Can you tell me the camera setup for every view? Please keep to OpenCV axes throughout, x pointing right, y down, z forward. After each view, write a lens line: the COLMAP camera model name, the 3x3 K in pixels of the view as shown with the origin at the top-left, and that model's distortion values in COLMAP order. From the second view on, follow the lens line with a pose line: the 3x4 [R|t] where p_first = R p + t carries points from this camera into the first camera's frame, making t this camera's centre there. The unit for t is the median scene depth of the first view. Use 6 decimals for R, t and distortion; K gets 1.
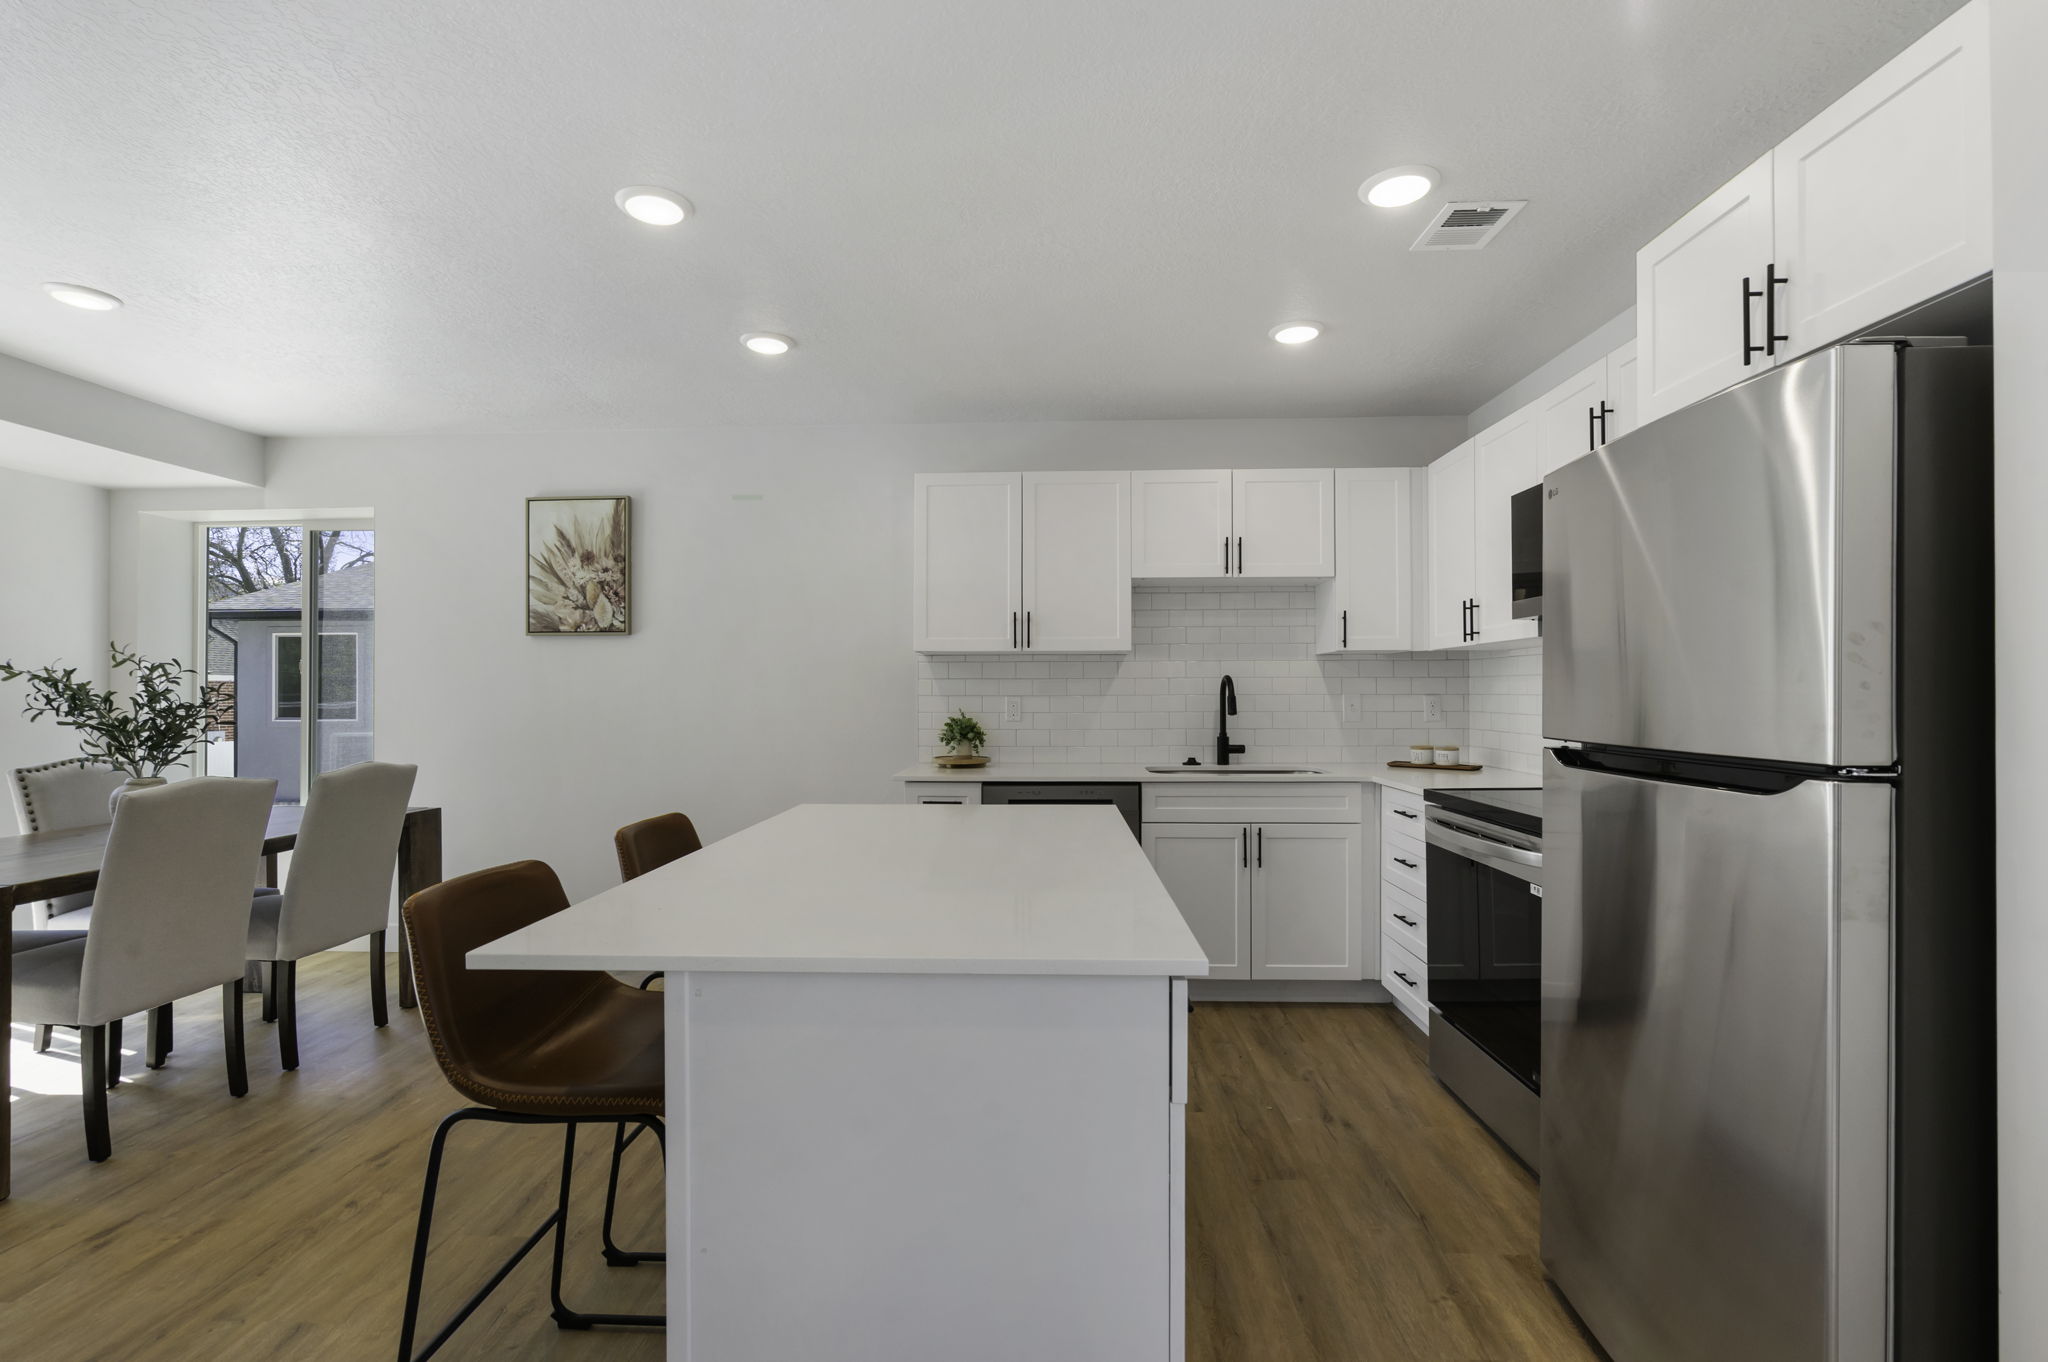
lens RADIAL K [[936.1, 0, 1016.1], [0, 936.1, 692.7], [0, 0, 1]] dist [-0.001576, 0.000106]
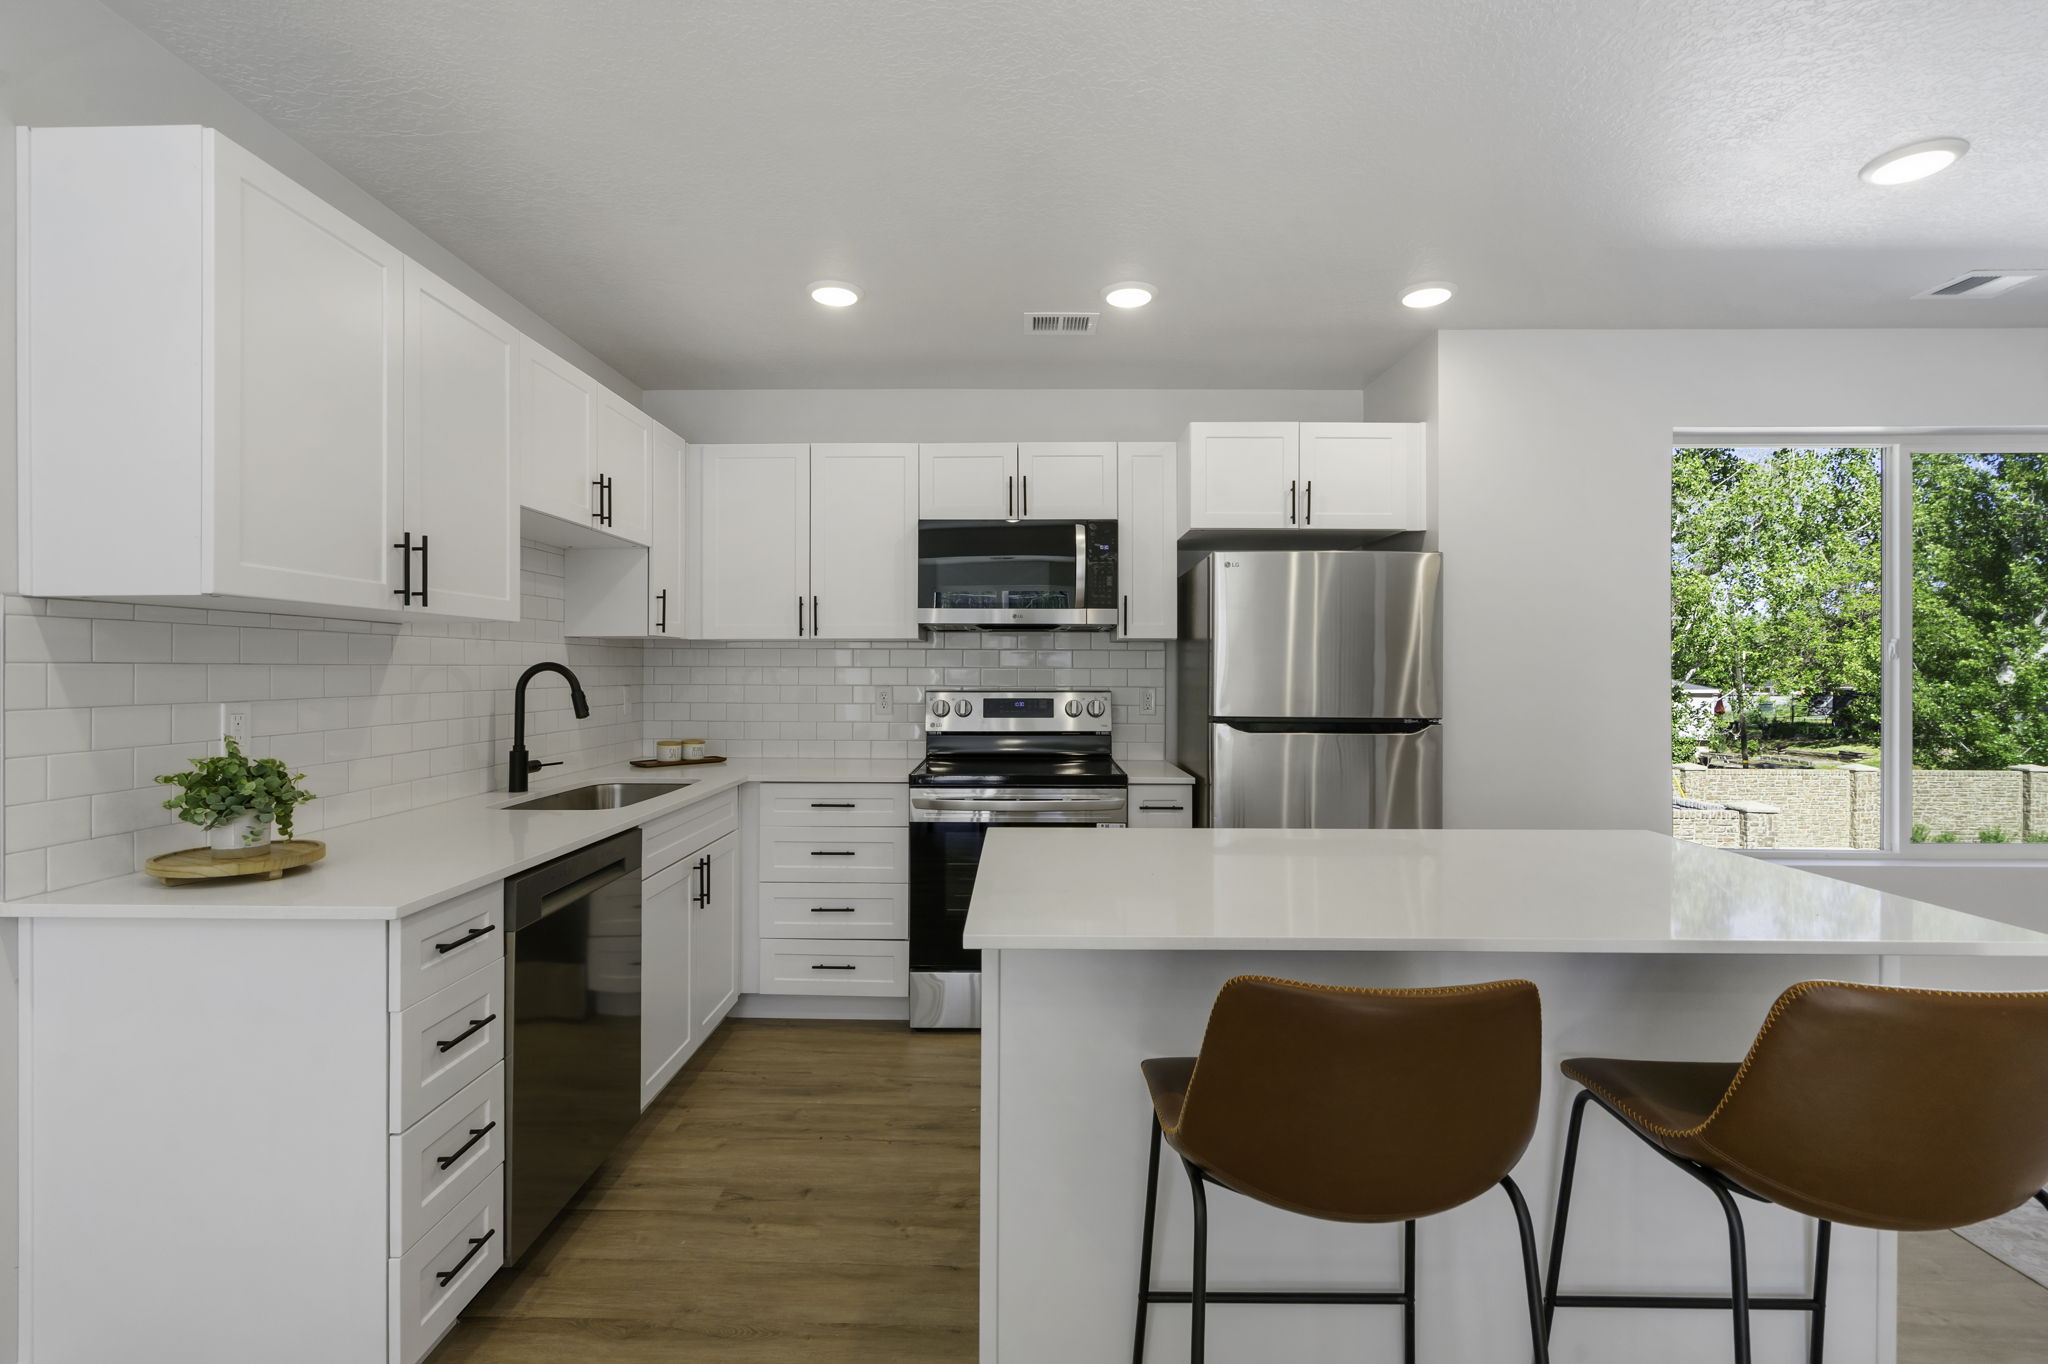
lens RADIAL K [[936.1, 0, 1015.6], [0, 936.1, 678.3], [0, 0, 1]] dist [-0.001576, 0.000106]
pose [[-0.027959, -0.008504, 0.999573, -0.549323], [-0.007382, 0.999938, 0.008301, -0.017148], [-0.999582, -0.007147, -0.028021, 0.755294]]
